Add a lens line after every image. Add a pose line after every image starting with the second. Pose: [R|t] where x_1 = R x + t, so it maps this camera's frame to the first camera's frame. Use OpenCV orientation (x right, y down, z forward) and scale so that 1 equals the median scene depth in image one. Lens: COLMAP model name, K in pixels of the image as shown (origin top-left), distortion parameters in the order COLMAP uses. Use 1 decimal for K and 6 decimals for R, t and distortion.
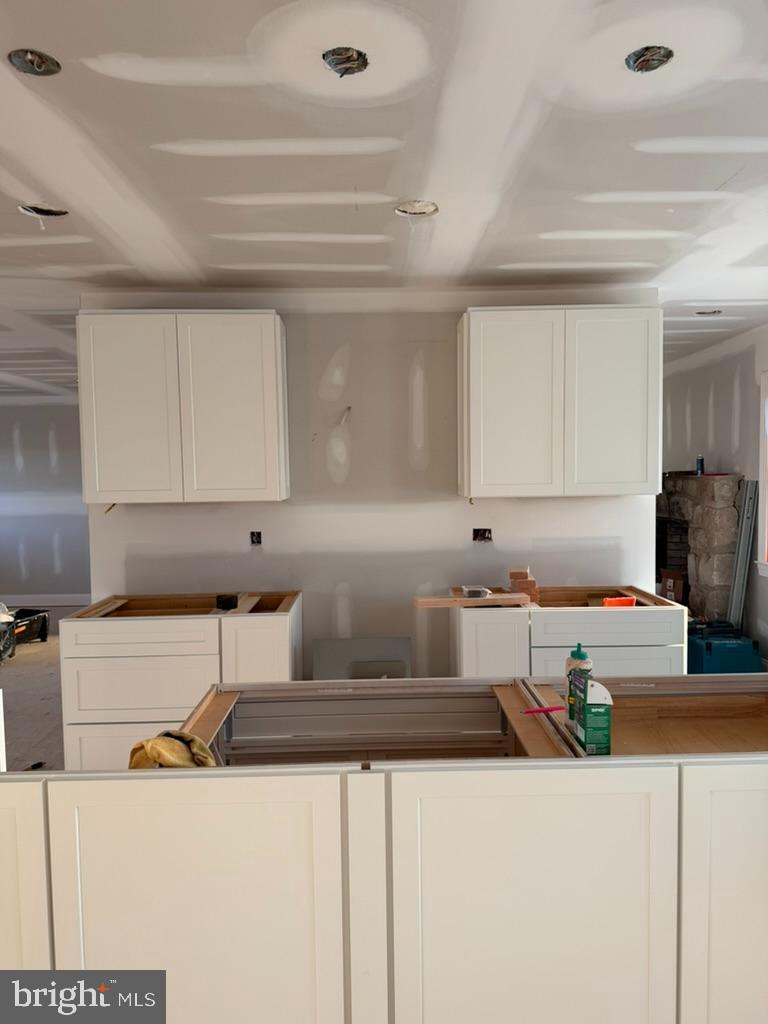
lens RADIAL K [[747.8, 0, 383.6], [0, 747.8, 593.5], [0, 0, 1]] dist [-0.006002, -0.007335]
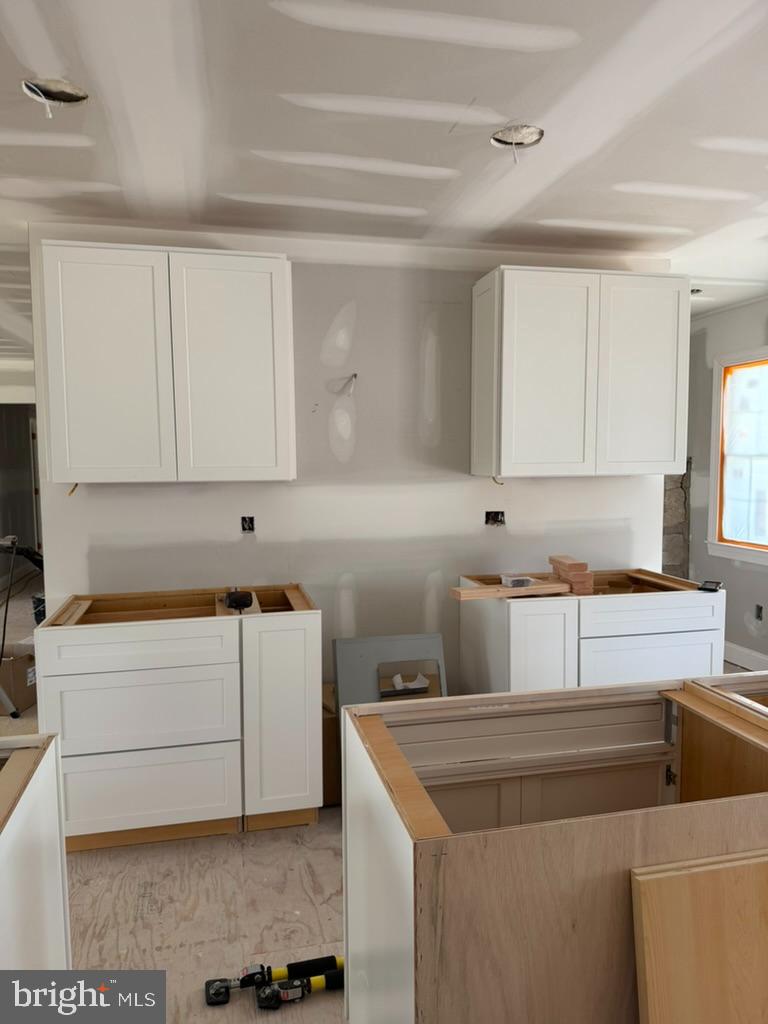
lens RADIAL K [[747.8, 0, 383.6], [0, 747.8, 593.5], [0, 0, 1]] dist [-0.006002, -0.007335]
pose [[0.977986, -0.030302, 0.206461, -0.217877], [0.025763, 0.999364, 0.024638, -0.012531], [-0.207076, -0.018777, 0.978145, 0.135603]]
